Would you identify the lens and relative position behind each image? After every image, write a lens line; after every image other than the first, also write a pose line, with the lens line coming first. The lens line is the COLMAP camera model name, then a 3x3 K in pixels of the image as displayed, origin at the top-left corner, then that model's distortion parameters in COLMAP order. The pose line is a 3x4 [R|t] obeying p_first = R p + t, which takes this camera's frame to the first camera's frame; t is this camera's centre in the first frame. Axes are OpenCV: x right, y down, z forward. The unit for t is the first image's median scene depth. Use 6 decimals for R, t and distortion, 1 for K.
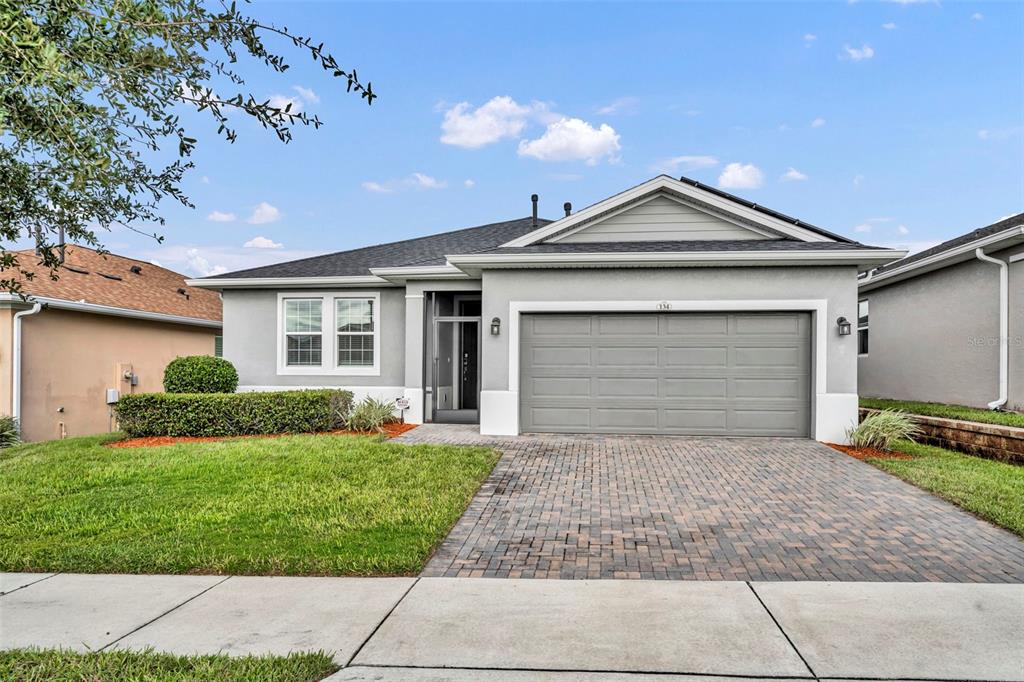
lens RADIAL K [[660.0, 0, 518.1], [0, 660.0, 367.2], [0, 0, 1]] dist [-0.001918, -0.001003]
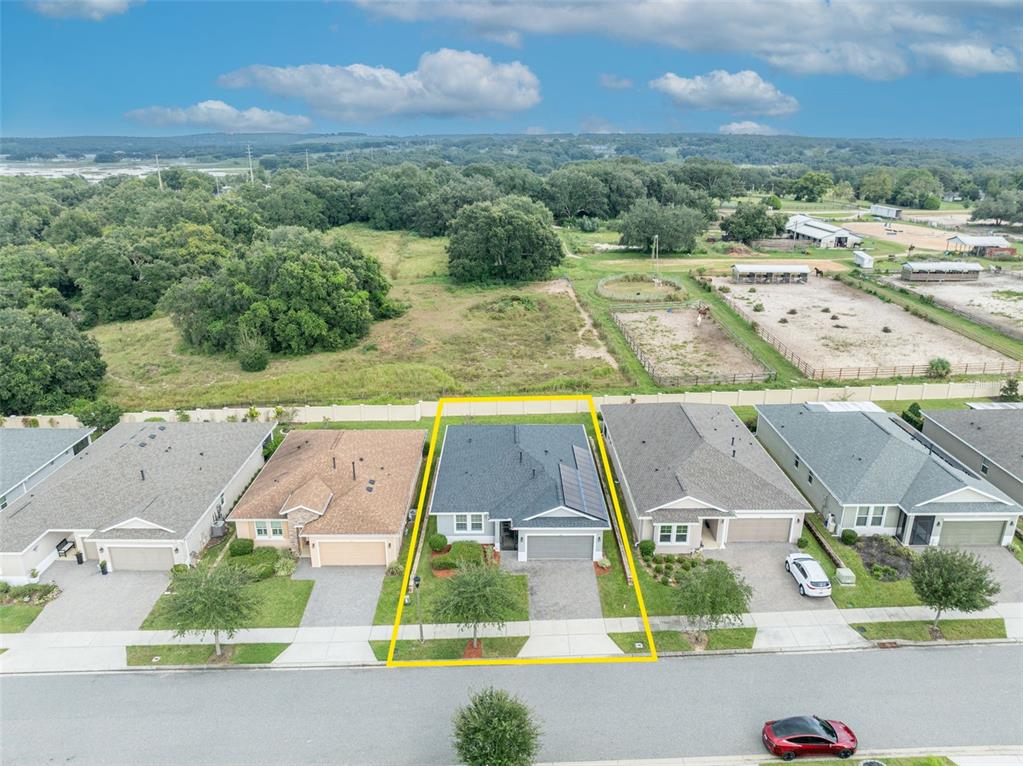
lens RADIAL K [[722.8, 0, 512.7], [0, 722.8, 385.6], [0, 0, 1]] dist [-0.044477, 0.016136]
pose [[0.991892, -0.046815, 0.118144, -0.619659], [0.003264, 0.938751, 0.344581, -2.701344], [-0.127040, -0.341401, 0.931293, -3.107847]]
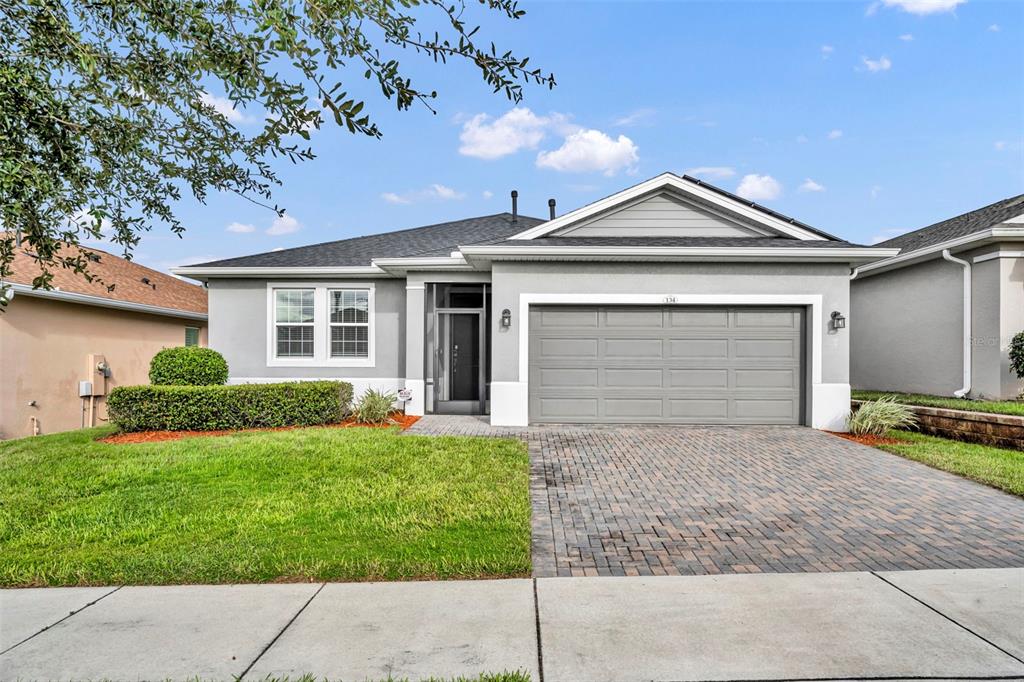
lens RADIAL K [[628.0, 0, 512.8], [0, 628.0, 355.3], [0, 0, 1]] dist [-0.002594, 0.000256]
pose [[0.994917, 0.001193, 0.100694, -0.125195], [-0.000557, 0.999980, -0.006342, 0.001460], [-0.100700, 0.006254, 0.994897, 0.046469]]
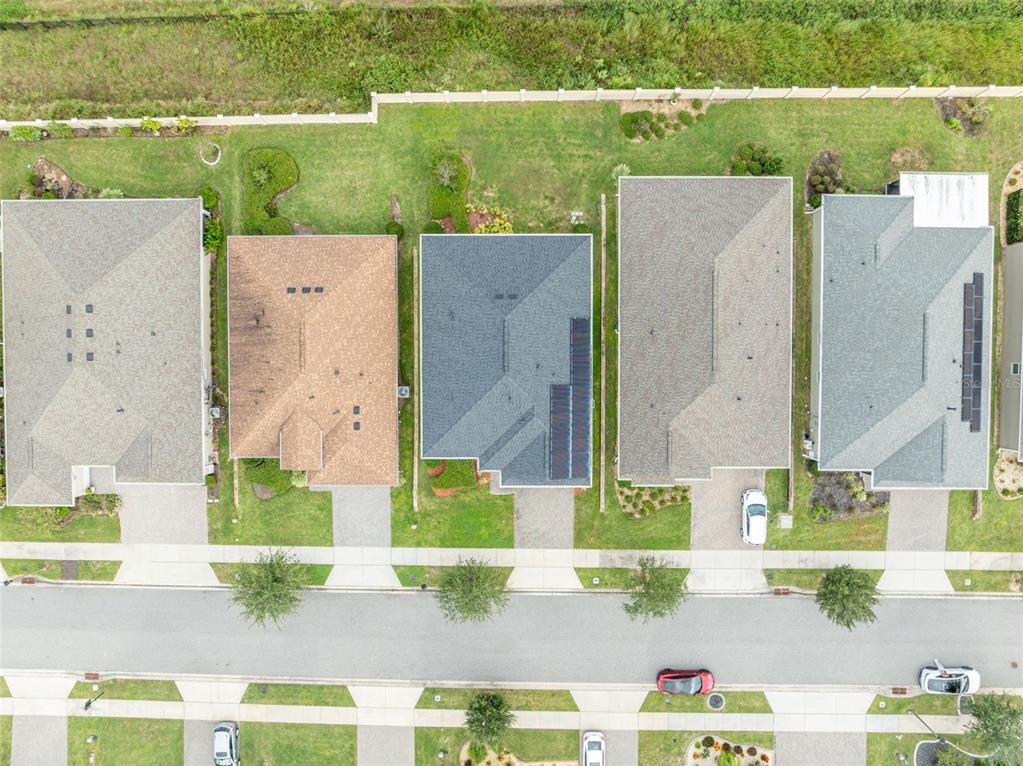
lens RADIAL K [[722.8, 0, 508.7], [0, 722.8, 383.1], [0, 0, 1]] dist [-0.044477, 0.016136]
pose [[0.992637, -0.119411, -0.020319, 0.148890], [0.014168, -0.052135, 0.998540, -5.313801], [-0.120296, -0.991475, -0.050059, 2.000989]]
